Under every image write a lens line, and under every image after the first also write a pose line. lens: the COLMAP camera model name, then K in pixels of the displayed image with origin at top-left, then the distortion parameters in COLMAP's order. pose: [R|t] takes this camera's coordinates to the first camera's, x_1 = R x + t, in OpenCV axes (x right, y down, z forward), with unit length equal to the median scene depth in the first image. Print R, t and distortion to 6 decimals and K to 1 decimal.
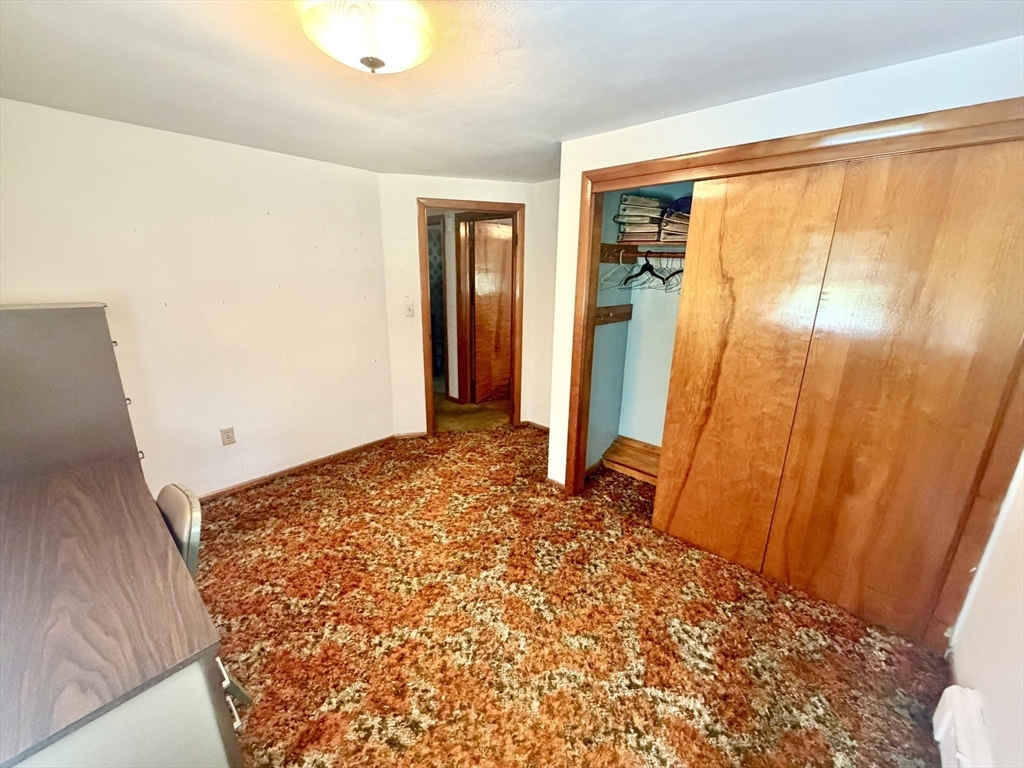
lens RADIAL K [[411.2, 0, 510.5], [0, 411.2, 384.8], [0, 0, 1]] dist [-0.000672, 0.000031]
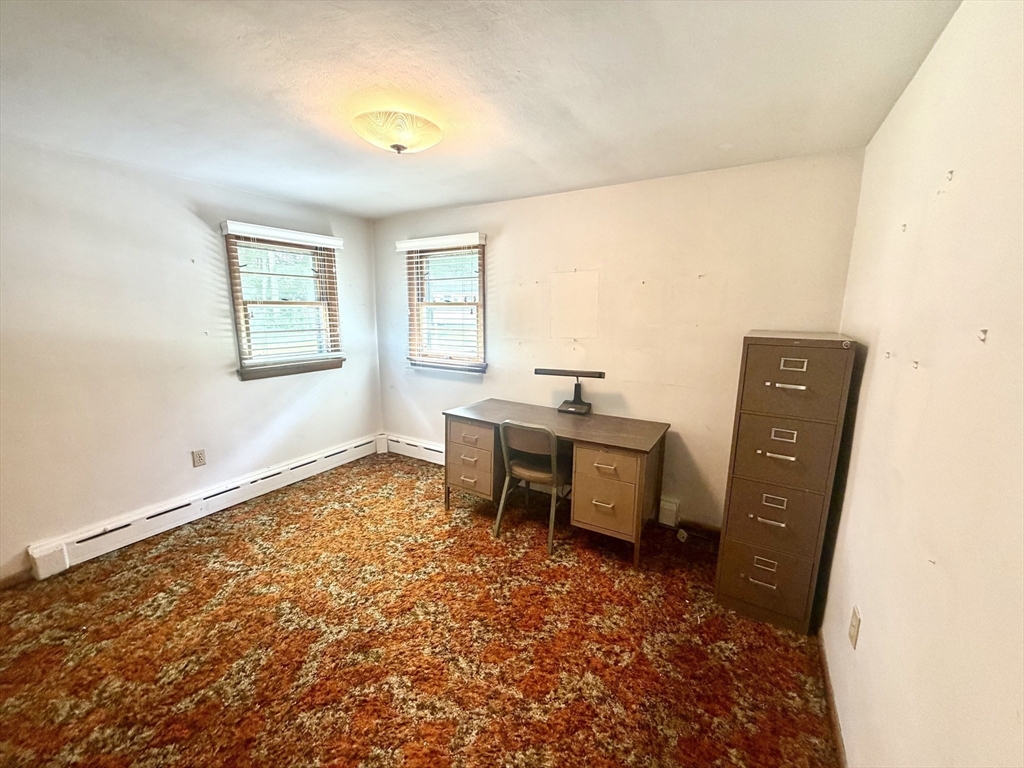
lens RADIAL K [[411.2, 0, 509.5], [0, 411.2, 381.8], [0, 0, 1]] dist [-0.000672, 0.000031]
pose [[-0.980631, 0.013845, -0.195373, -0.242429], [-0.072481, 0.901032, 0.427654, -0.402973], [0.181958, 0.433531, -0.882577, 1.554782]]
